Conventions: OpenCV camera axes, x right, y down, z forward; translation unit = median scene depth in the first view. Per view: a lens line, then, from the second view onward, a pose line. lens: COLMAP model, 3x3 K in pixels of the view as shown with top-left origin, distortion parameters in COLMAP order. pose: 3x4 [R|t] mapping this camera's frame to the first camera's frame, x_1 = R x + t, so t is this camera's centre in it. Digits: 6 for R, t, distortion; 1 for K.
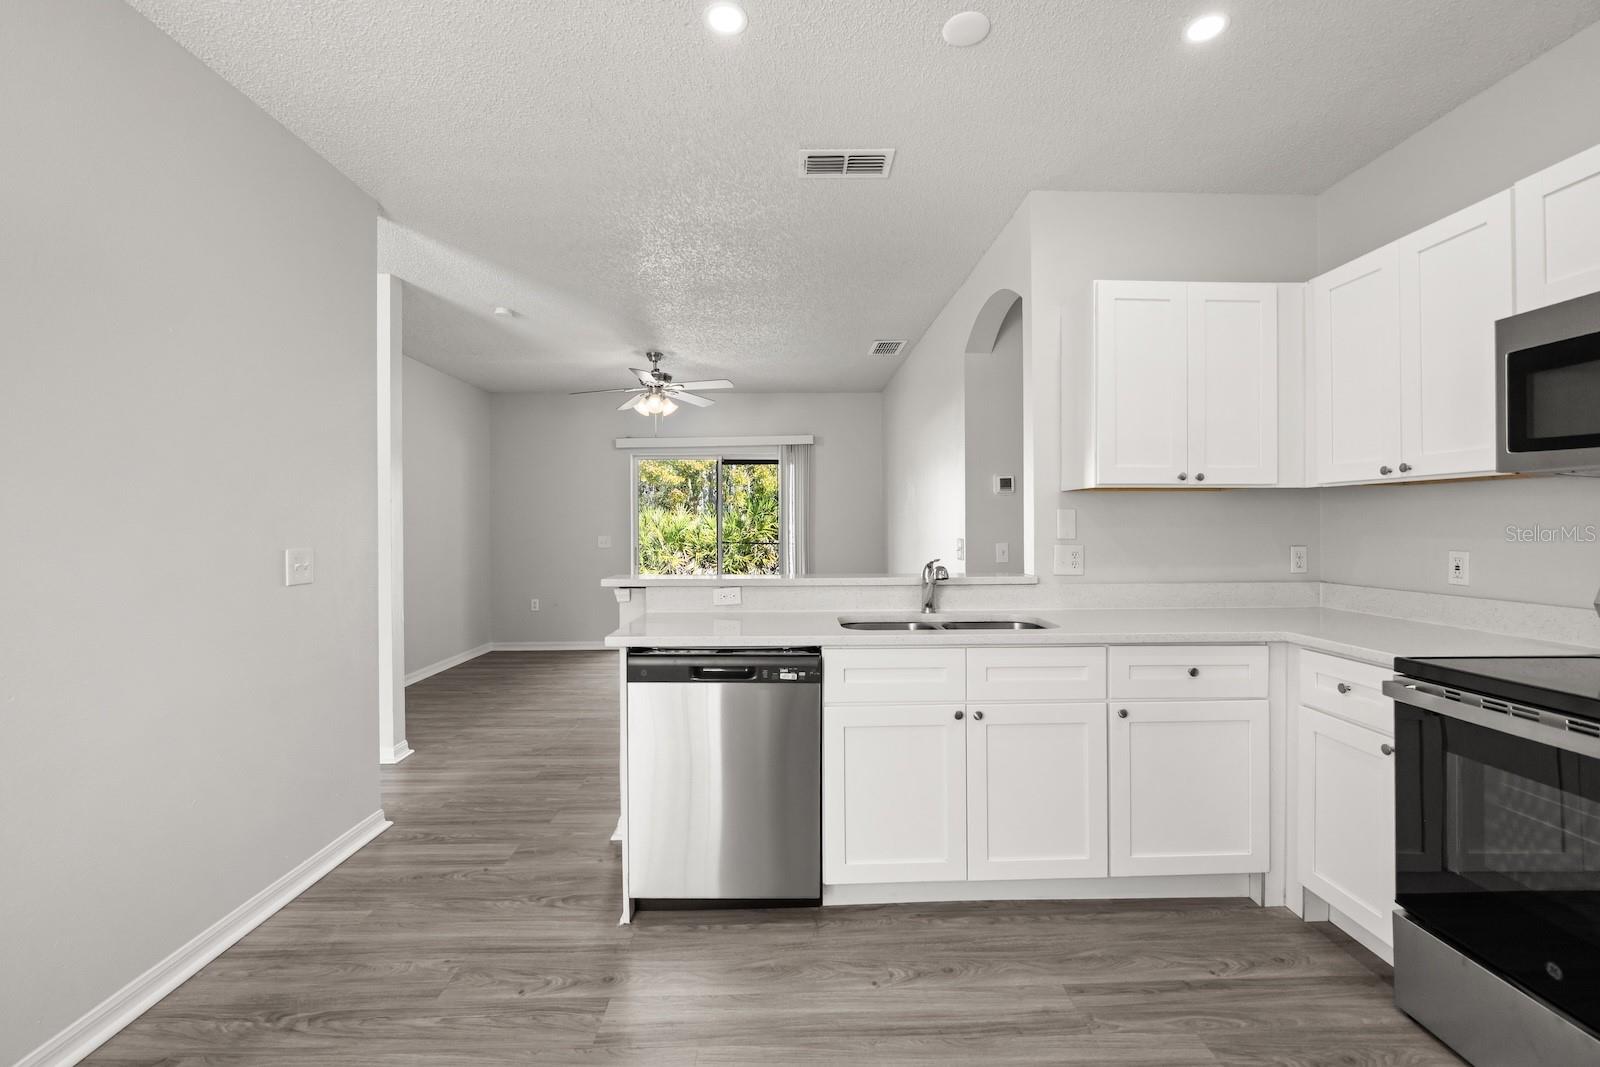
lens RADIAL K [[681.4, 0, 801.3], [0, 681.4, 530.9], [0, 0, 1]] dist [-0.011248, -0.000326]
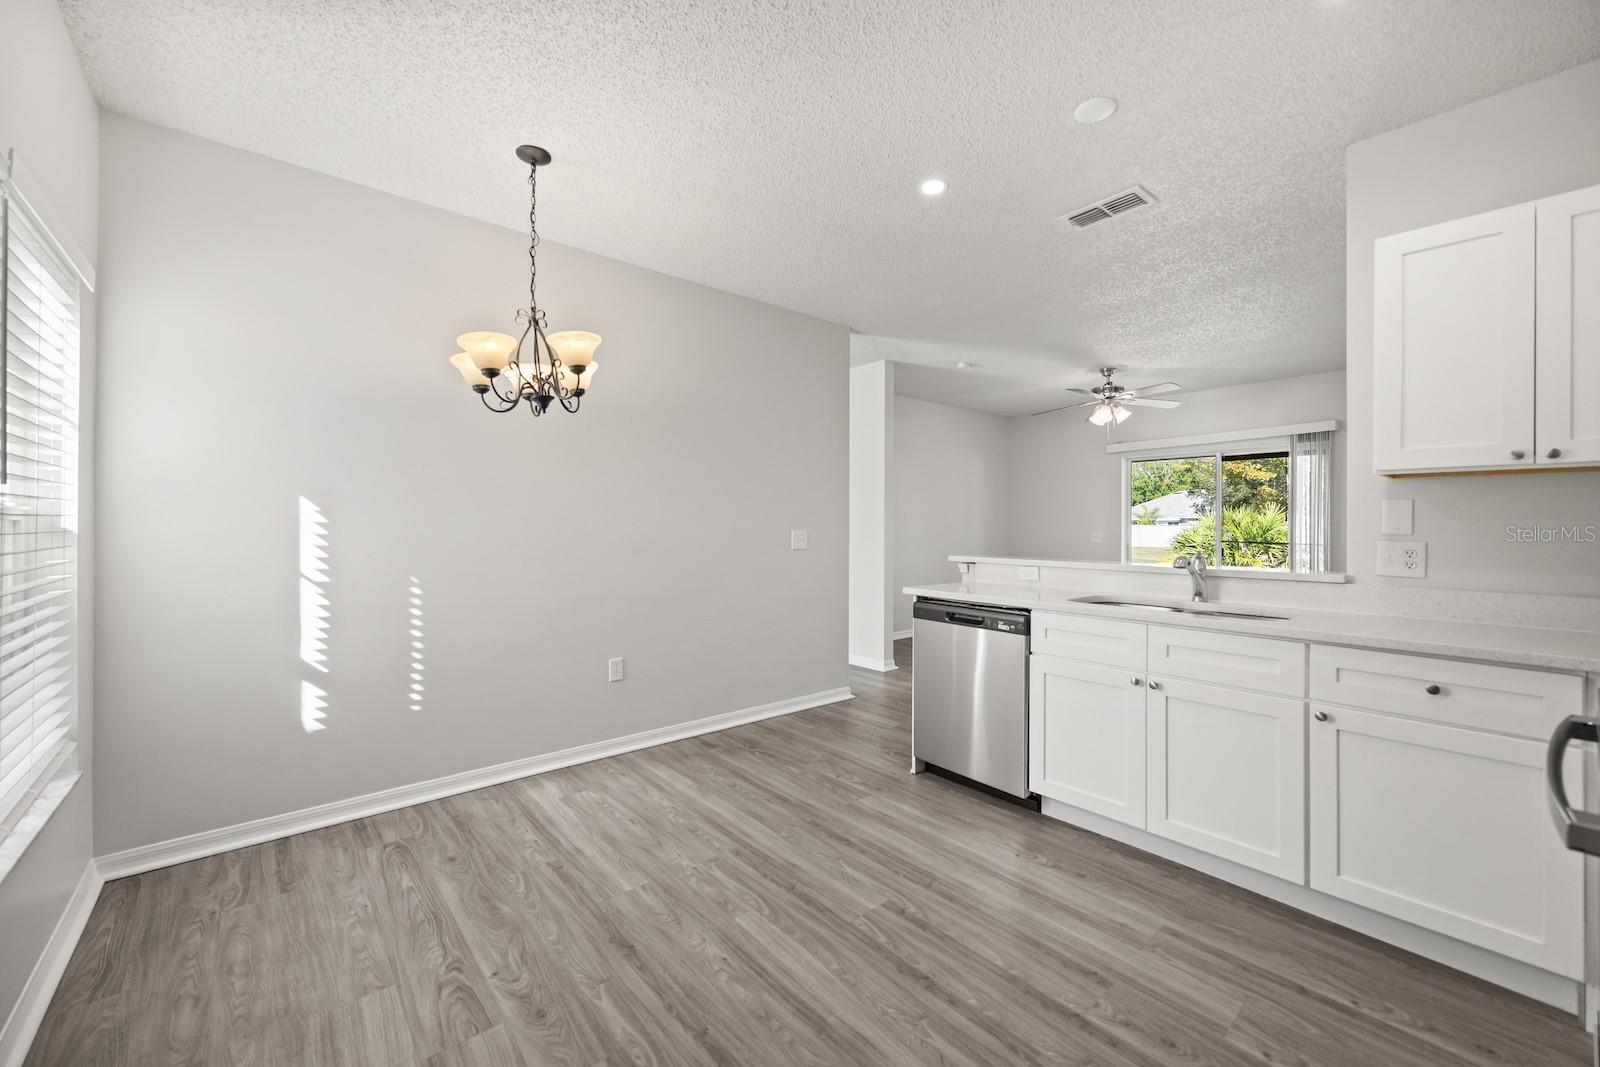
lens RADIAL K [[623.6, 0, 800.0], [0, 623.6, 533.5], [0, 0, 1]] dist [-0.000288, -0.000119]
pose [[0.630079, 0.018931, -0.776300, 0.673635], [-0.015005, 0.999813, 0.012204, 0.015831], [0.776386, 0.003959, 0.630245, -0.104362]]
